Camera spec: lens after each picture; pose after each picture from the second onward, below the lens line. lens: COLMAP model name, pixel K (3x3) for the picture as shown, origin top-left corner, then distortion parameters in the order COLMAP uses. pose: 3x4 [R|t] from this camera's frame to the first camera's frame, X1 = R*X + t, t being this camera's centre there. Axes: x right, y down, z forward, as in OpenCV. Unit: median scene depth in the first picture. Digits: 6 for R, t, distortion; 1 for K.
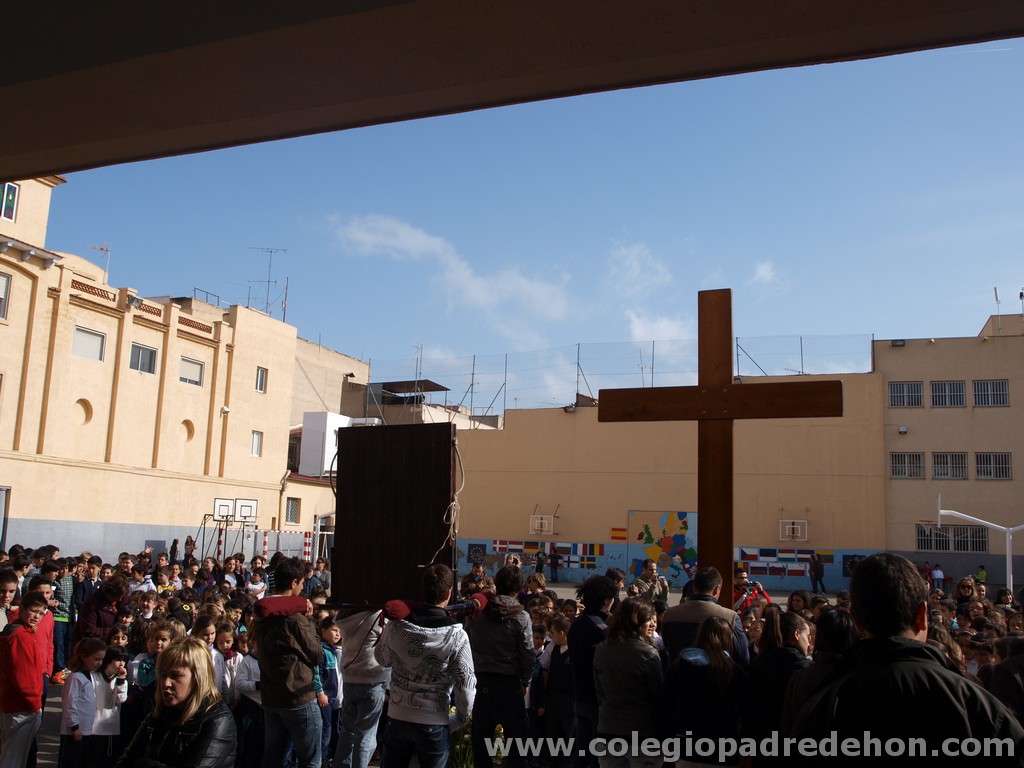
lens RADIAL K [[944.9, 0, 507.1], [0, 944.9, 394.0], [0, 0, 1]] dist [-0.068034, 0.000000]
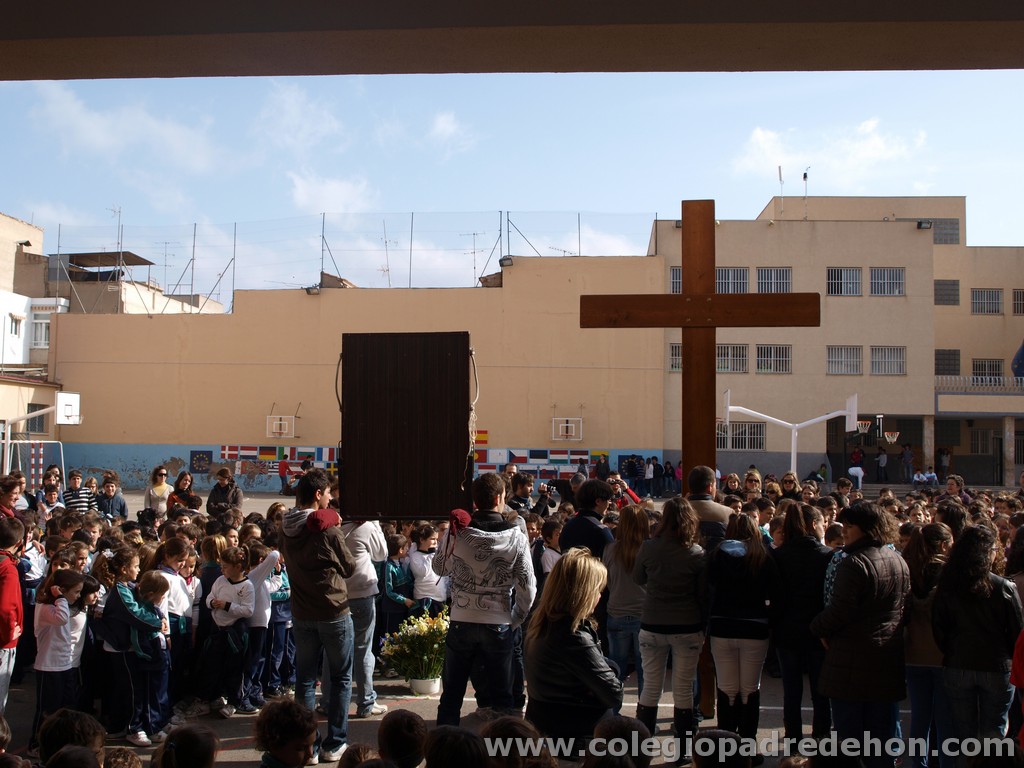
lens RADIAL K [[1122.2, 0, 503.3], [0, 1122.2, 386.3], [0, 0, 1]] dist [-0.066898, 0.000000]
pose [[0.963777, -0.007884, 0.266593, -0.046725], [-0.019799, 0.994690, 0.100992, -0.004202], [-0.265974, -0.102612, 0.958503, -0.019422]]
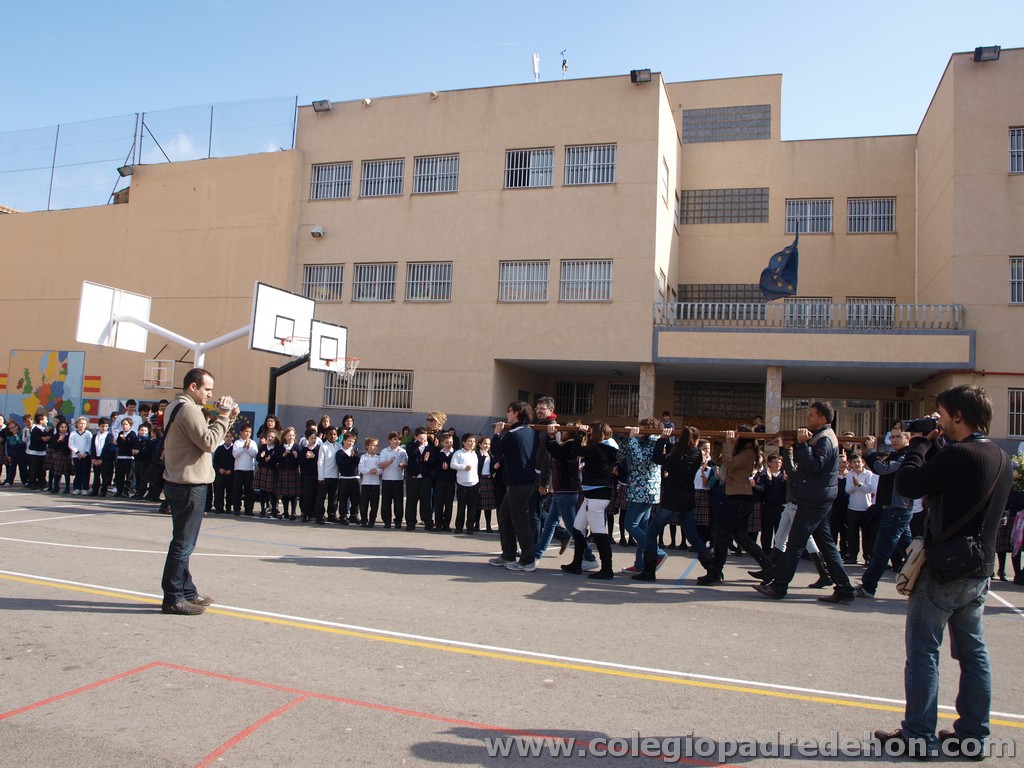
lens RADIAL K [[828.5, 0, 471.2], [0, 828.5, 385.3], [0, 0, 1]] dist [-0.112610, 0.076424]
pose [[0.999602, 0.015720, 0.023432, 0.580326], [-0.017932, 0.995081, 0.097425, 0.100166], [-0.021785, -0.097806, 0.994967, 0.427862]]
